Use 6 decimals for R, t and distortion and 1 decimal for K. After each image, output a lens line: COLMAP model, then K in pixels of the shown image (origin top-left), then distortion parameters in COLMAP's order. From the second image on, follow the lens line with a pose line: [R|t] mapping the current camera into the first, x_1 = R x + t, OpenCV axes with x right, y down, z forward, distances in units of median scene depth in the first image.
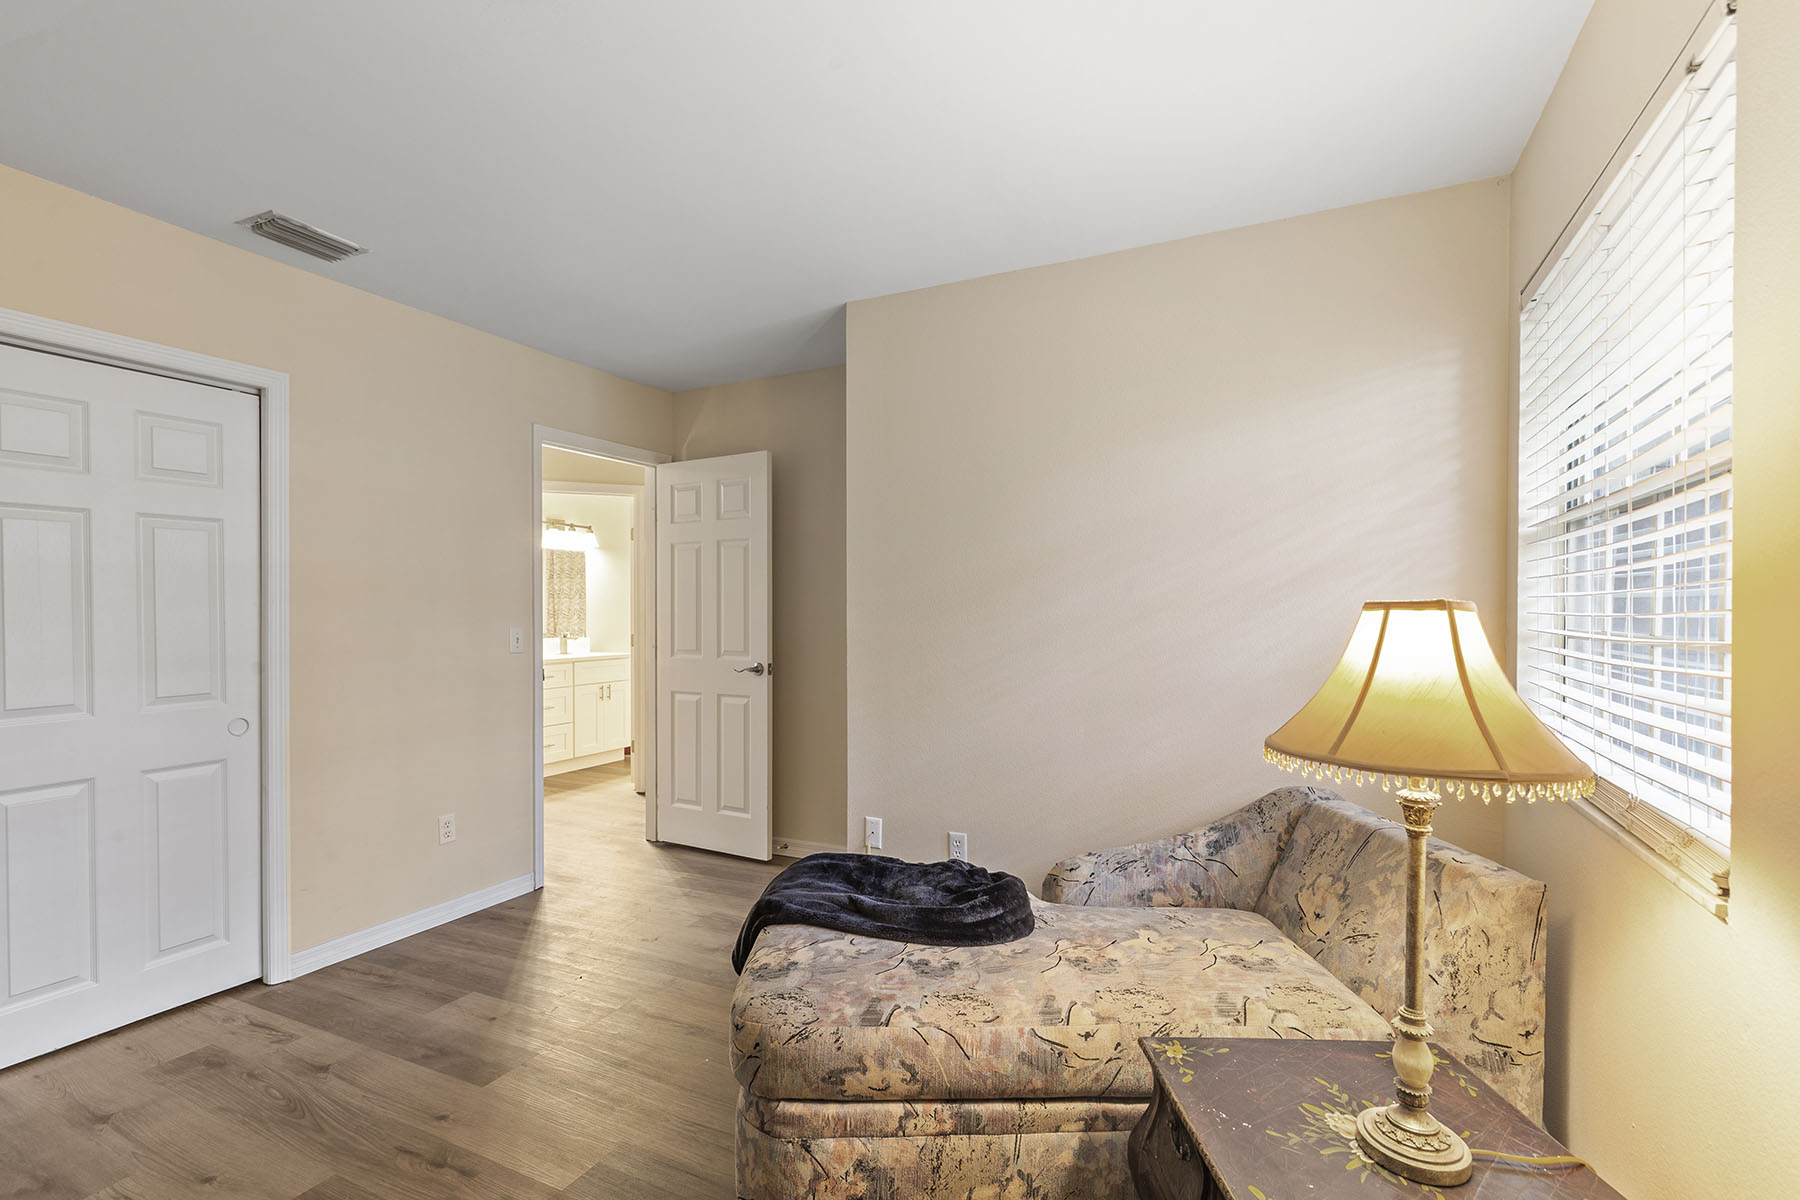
lens RADIAL K [[817.4, 0, 900.3], [0, 817.4, 611.5], [0, 0, 1]] dist [0.008373, -0.001576]
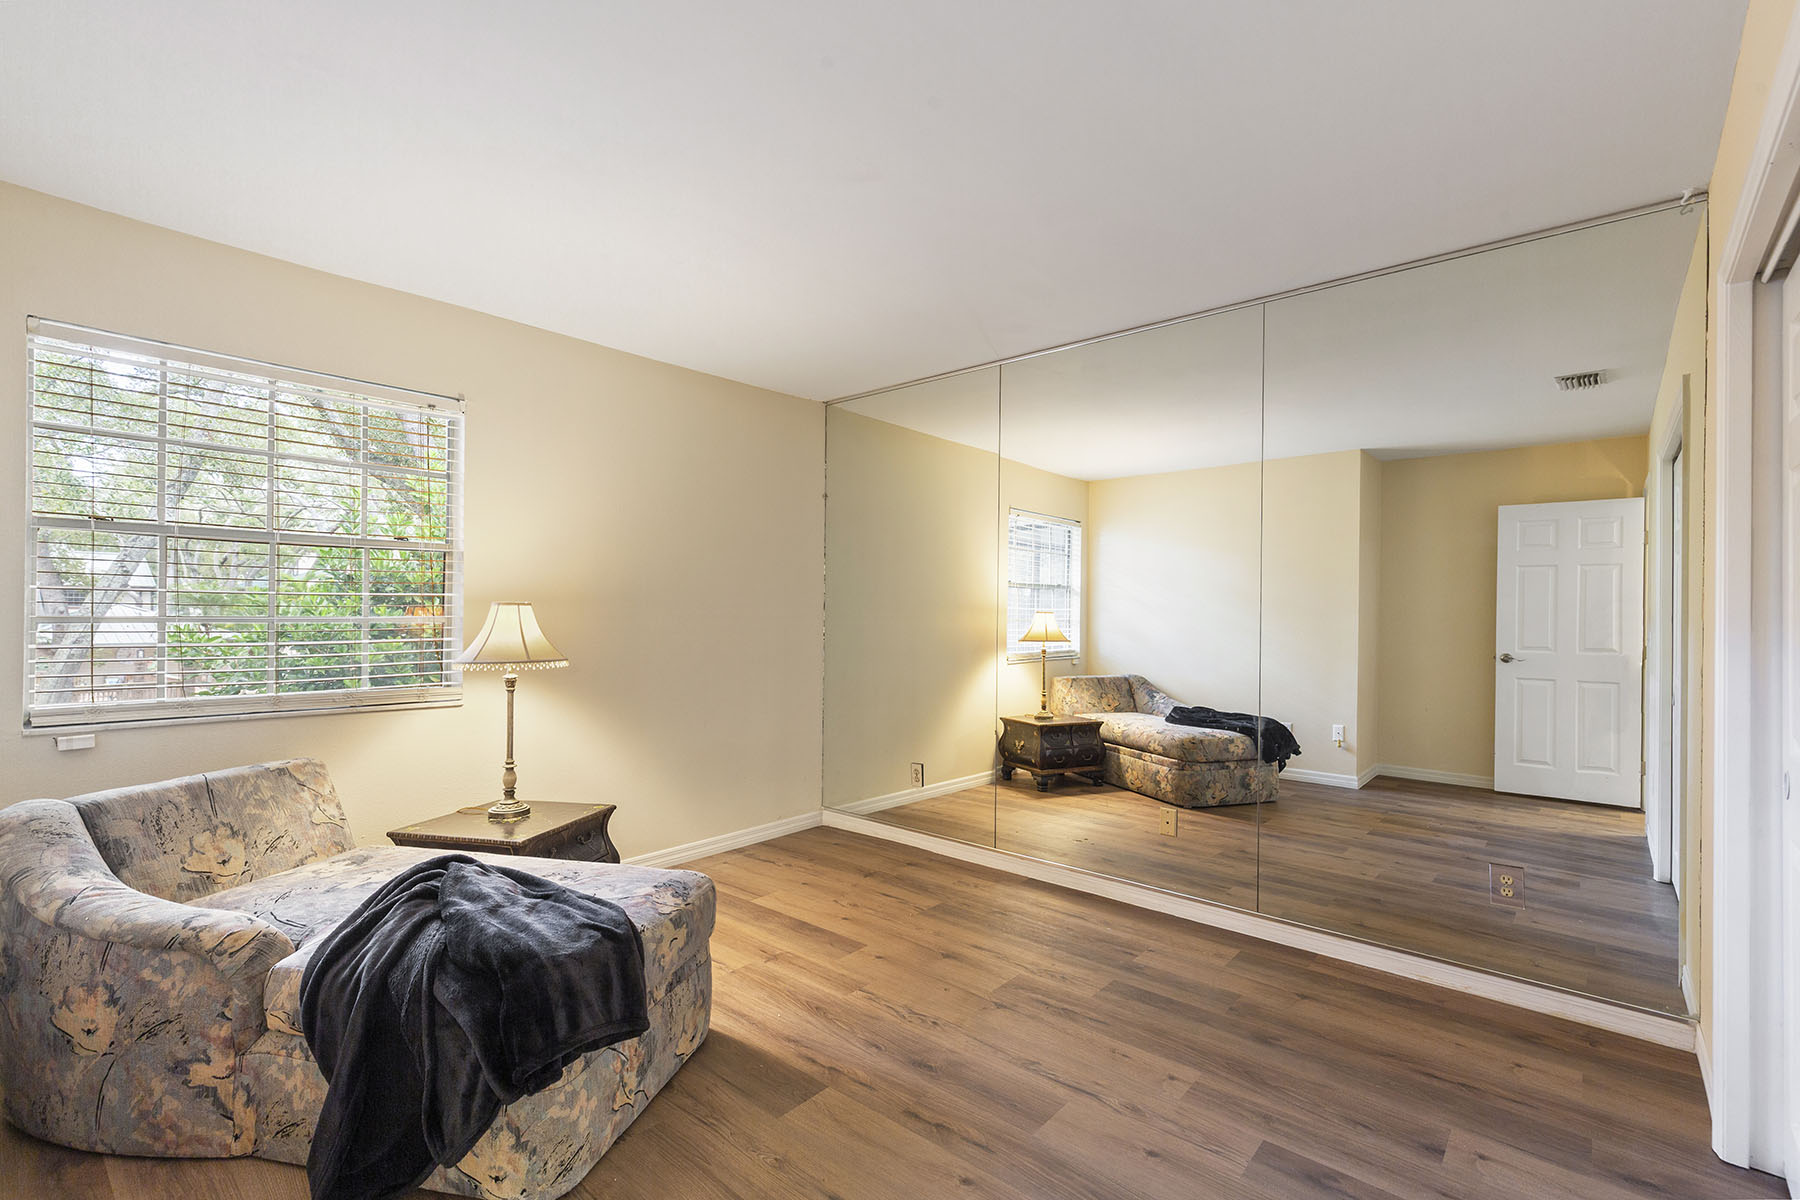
lens RADIAL K [[817.4, 0, 900.3], [0, 817.4, 605.8], [0, 0, 1]] dist [0.008373, -0.001576]
pose [[-0.968341, -0.005977, 0.249558, -0.741655], [-0.007163, 0.999967, -0.003845, 0.002511], [-0.249527, -0.005511, -0.968352, 1.961250]]
